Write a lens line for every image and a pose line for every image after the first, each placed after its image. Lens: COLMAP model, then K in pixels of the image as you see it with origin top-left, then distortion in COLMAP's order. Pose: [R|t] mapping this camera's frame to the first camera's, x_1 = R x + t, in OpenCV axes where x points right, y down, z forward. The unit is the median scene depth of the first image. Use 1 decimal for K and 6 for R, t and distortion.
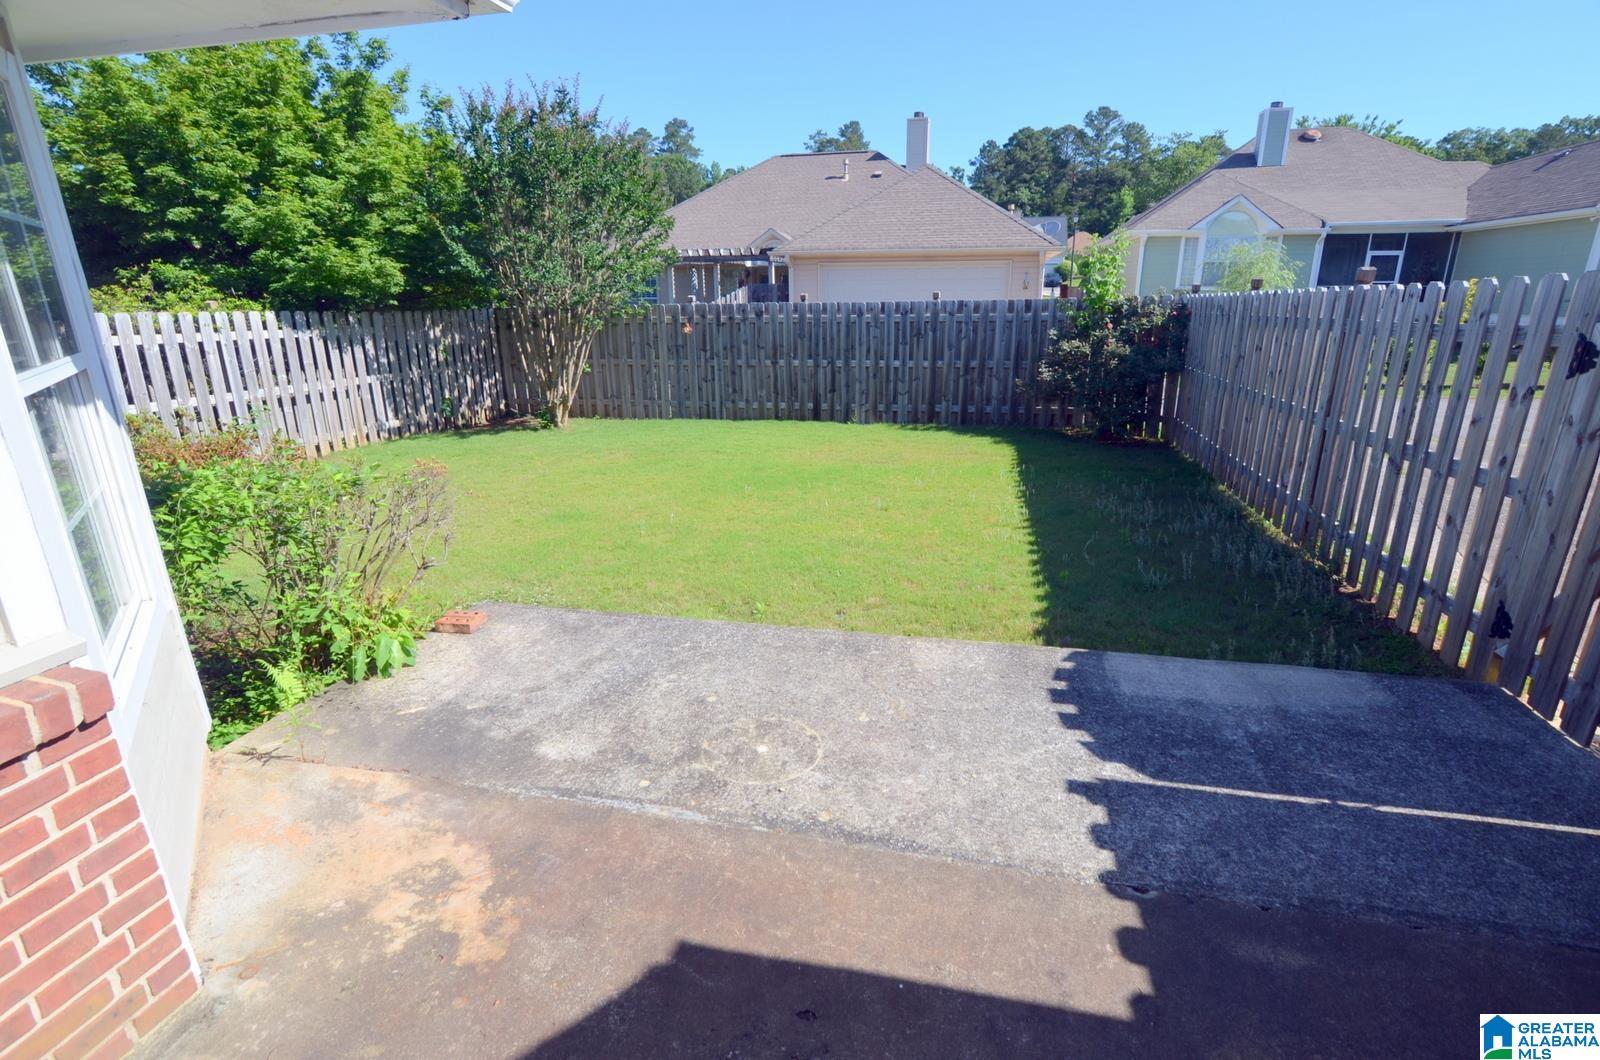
lens RADIAL K [[776.0, 0, 801.8], [0, 776.0, 535.6], [0, 0, 1]] dist [-0.028045, 0.007418]
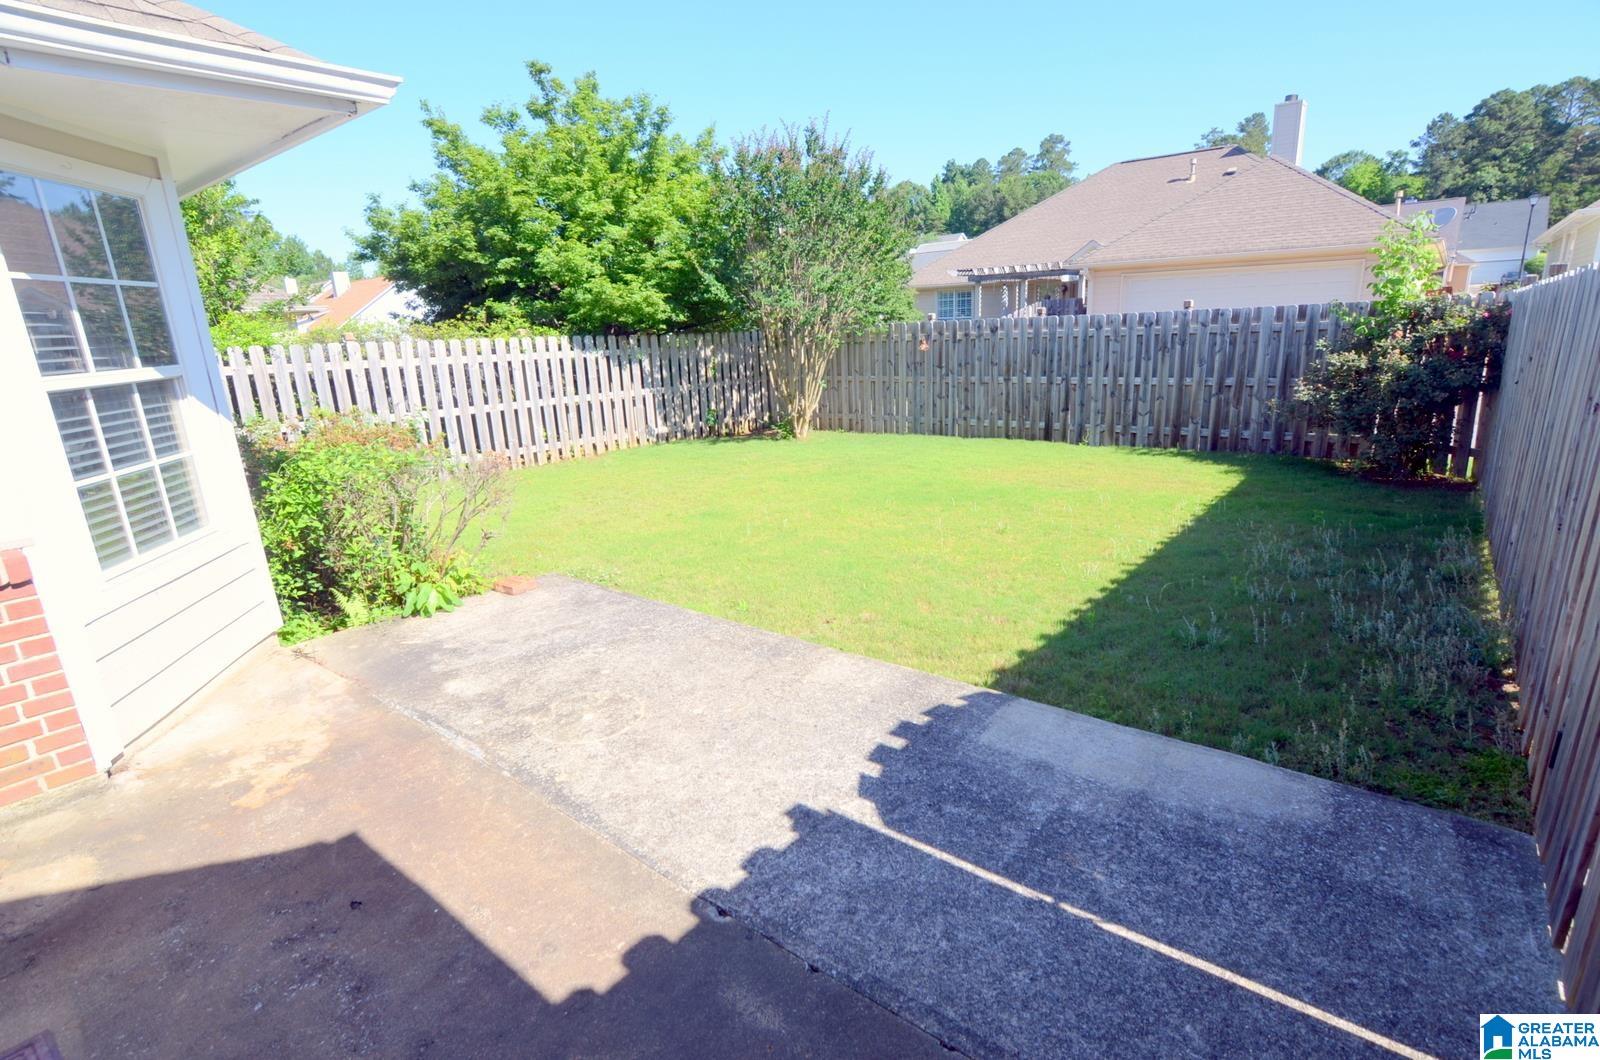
lens RADIAL K [[776.0, 0, 805.5], [0, 776.0, 536.4], [0, 0, 1]] dist [-0.028045, 0.007418]
pose [[0.901297, 0.085999, -0.424580, 0.192658], [-0.095848, 0.995394, -0.001848, -0.002893], [0.422466, 0.042361, 0.905388, 0.033045]]
